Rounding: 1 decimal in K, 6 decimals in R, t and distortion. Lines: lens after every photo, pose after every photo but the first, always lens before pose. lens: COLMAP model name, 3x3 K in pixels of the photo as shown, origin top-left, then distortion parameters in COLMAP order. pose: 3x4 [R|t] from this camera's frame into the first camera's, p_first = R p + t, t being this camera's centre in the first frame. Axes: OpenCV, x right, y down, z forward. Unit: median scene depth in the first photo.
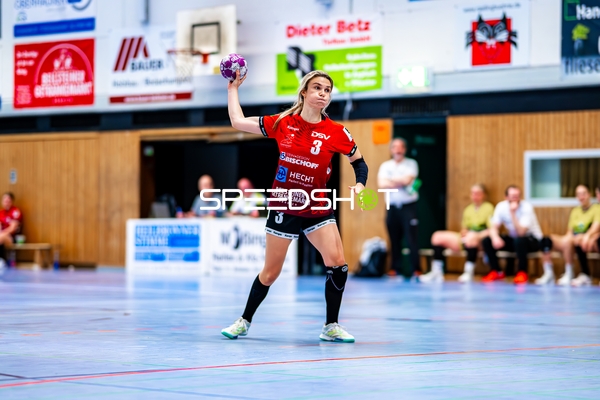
lens RADIAL K [[2209.9, 0, 299.3], [0, 2209.9, 185.2], [0, 0, 1]] dist [0.062305, 0.000000]
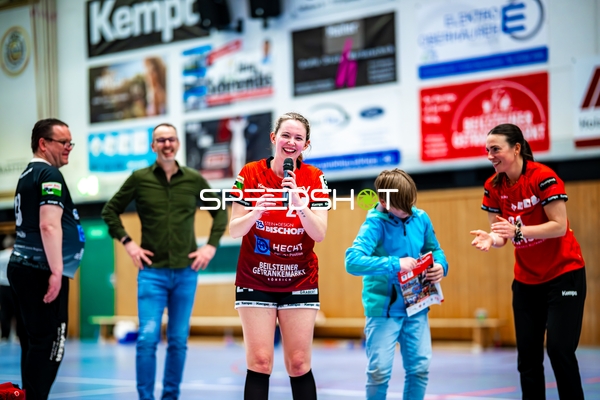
lens RADIAL K [[1454.3, 0, 296.3], [0, 1454.3, 202.6], [0, 0, 1]] dist [0.248674, 0.000000]
pose [[0.998603, -0.022875, 0.047622, -0.208999], [0.024631, 0.999026, -0.036613, 0.000727], [-0.046738, 0.037735, 0.998194, 0.443454]]
